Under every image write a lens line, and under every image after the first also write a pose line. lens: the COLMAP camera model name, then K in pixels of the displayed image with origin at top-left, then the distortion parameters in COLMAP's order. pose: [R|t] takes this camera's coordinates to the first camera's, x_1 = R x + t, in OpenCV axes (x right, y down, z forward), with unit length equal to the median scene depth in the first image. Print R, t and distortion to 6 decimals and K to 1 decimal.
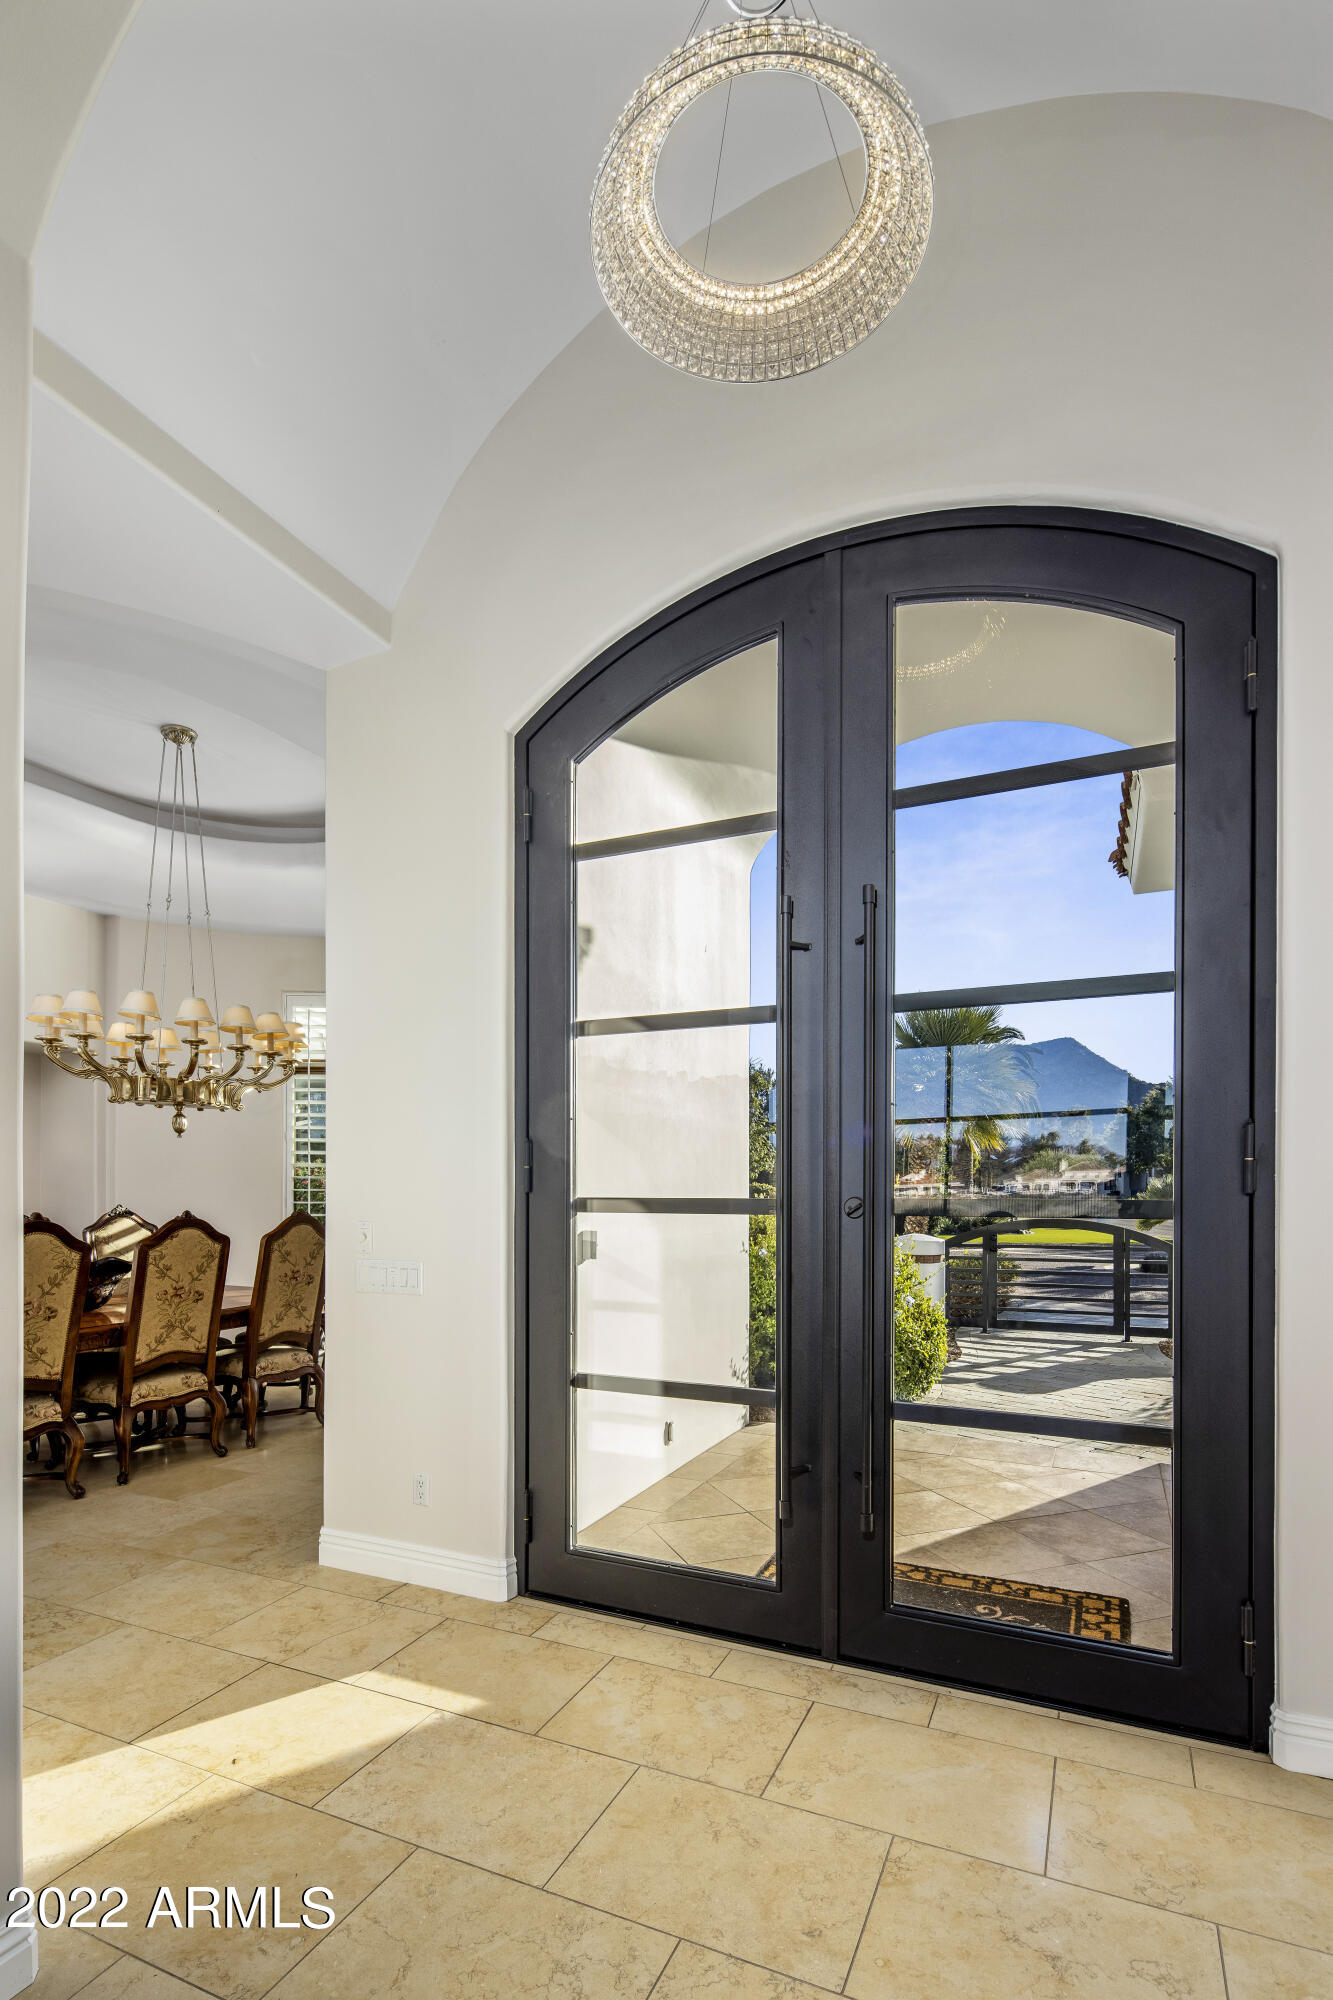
lens RADIAL K [[952.3, 0, 666.5], [0, 952.3, 1000.0], [0, 0, 1]] dist [-0.000307, -0.000176]
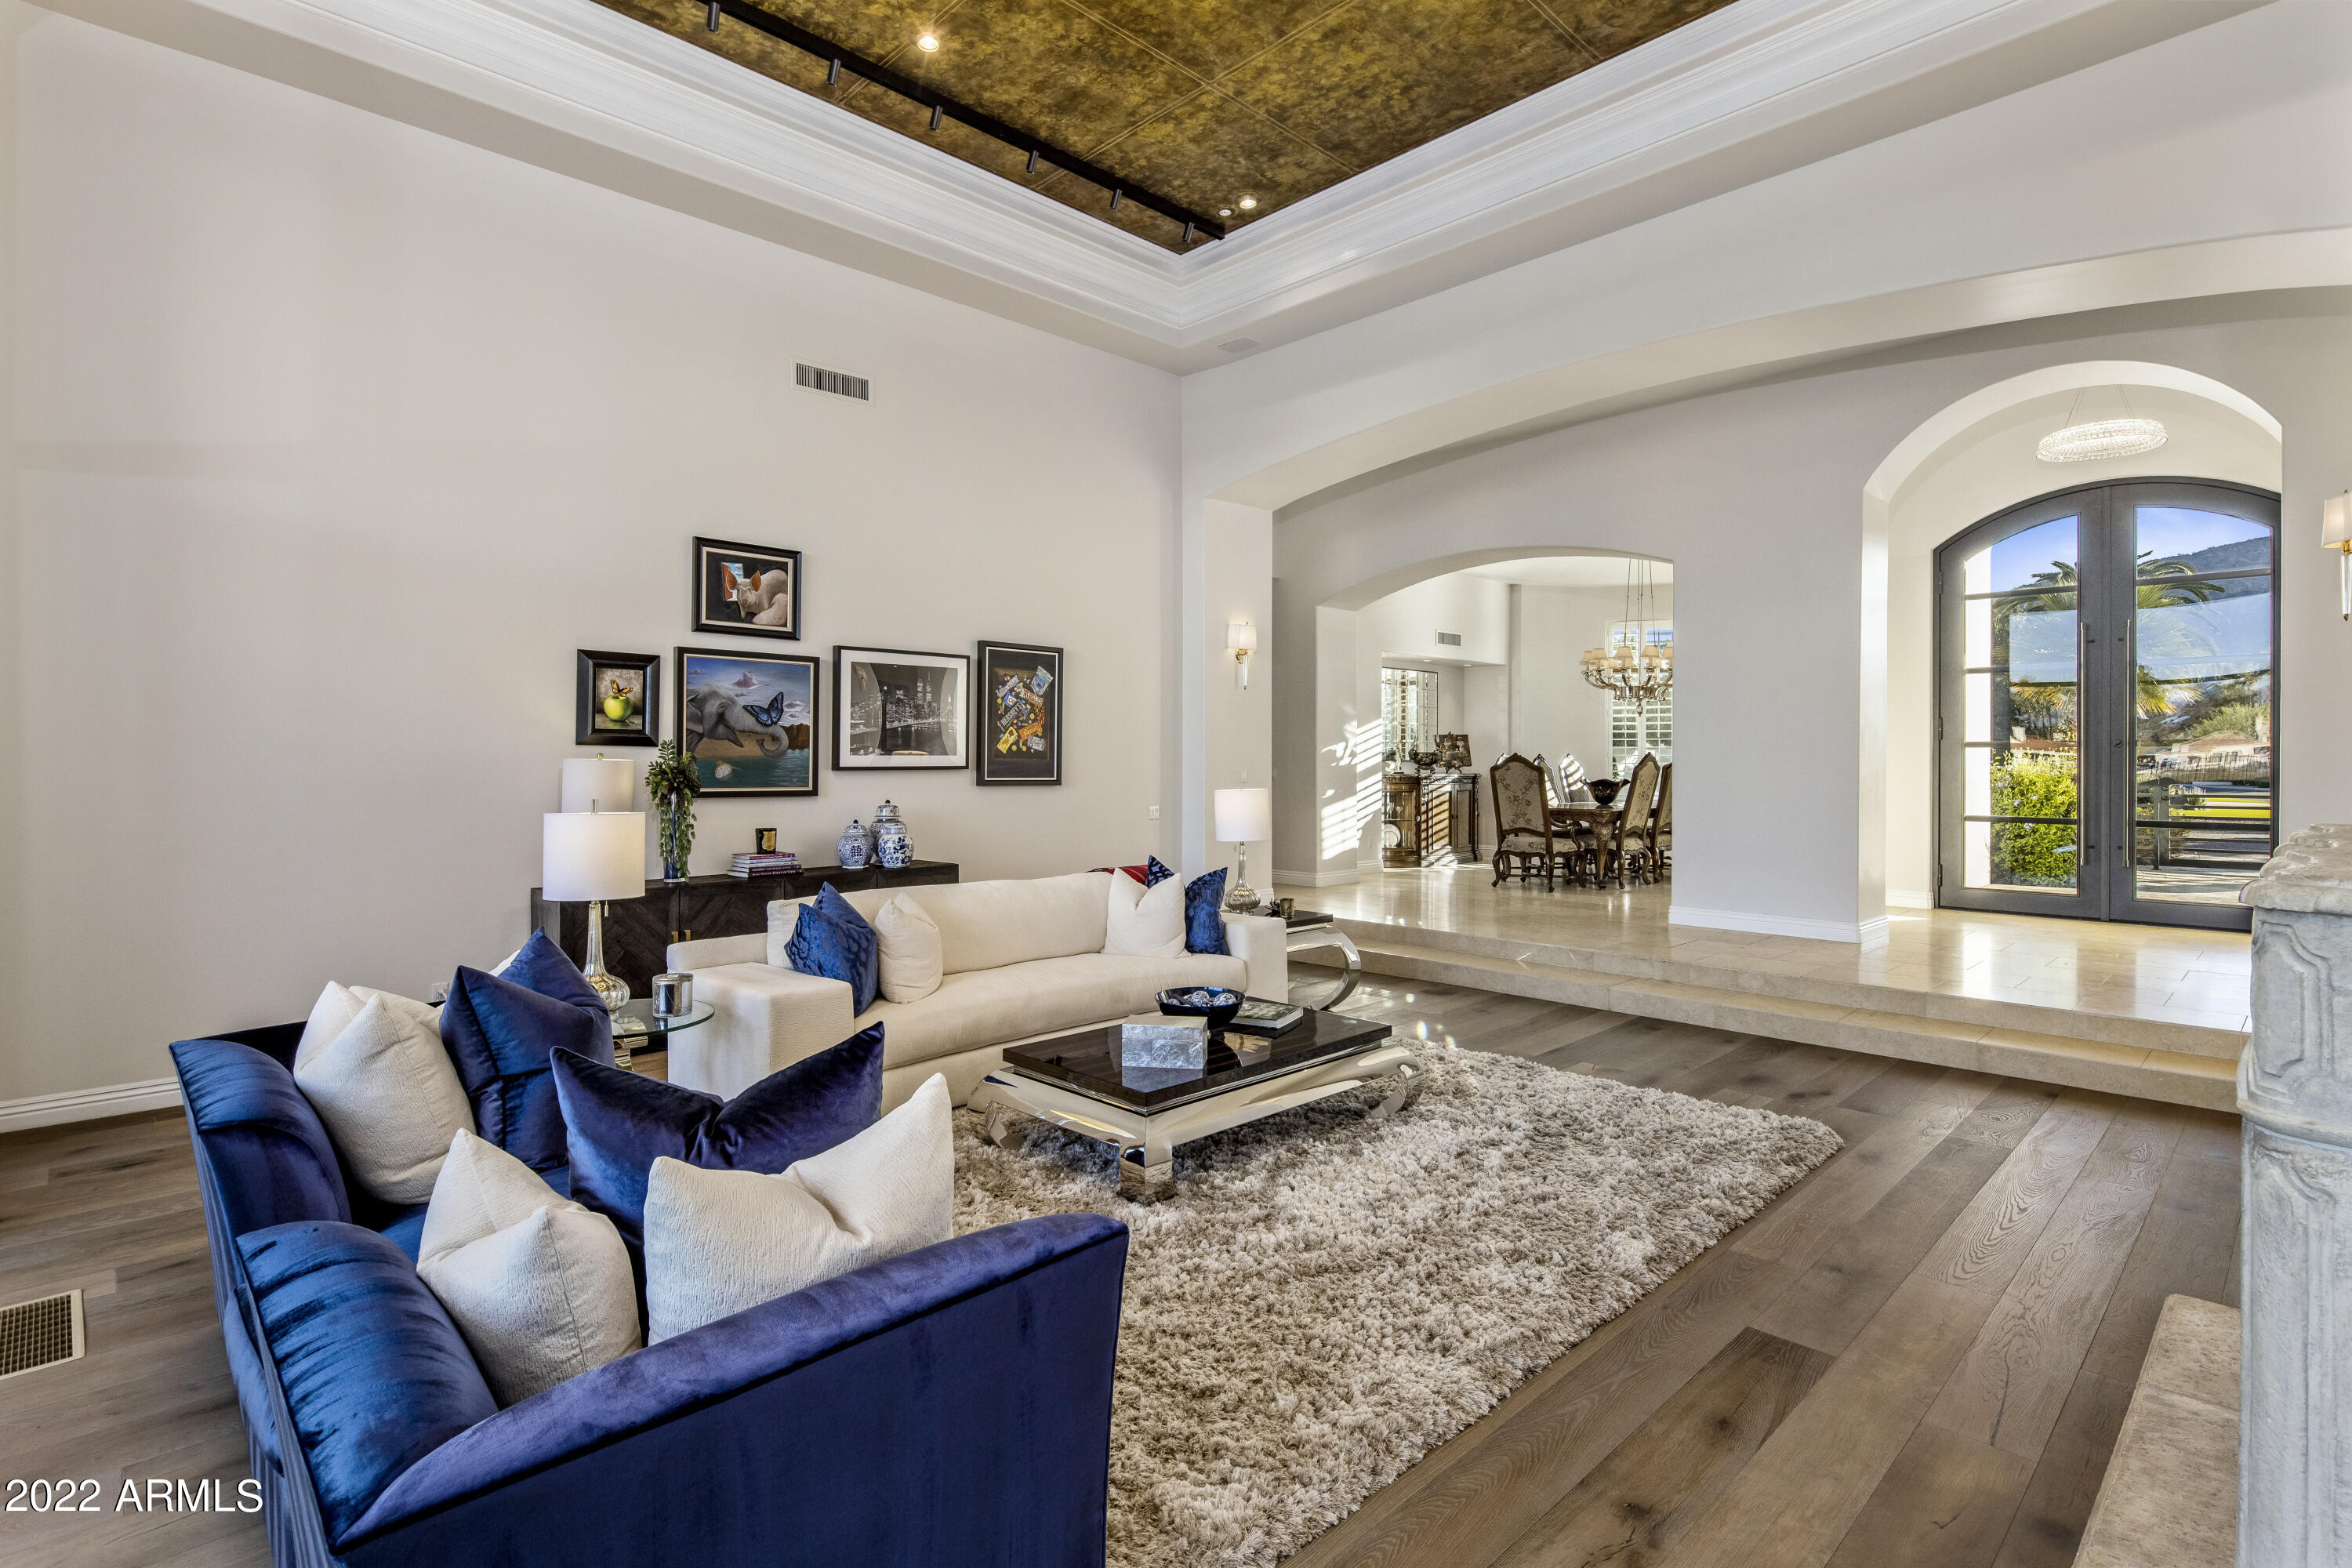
lens RADIAL K [[1136.1, 0, 1171.0], [0, 1136.1, 744.4], [0, 0, 1]] dist [-0.001150, -0.000515]
pose [[0.928339, -0.017760, -0.371311, -0.561017], [0.081195, 0.984428, 0.155915, -0.252520], [0.362759, -0.174891, 0.915324, -1.537727]]
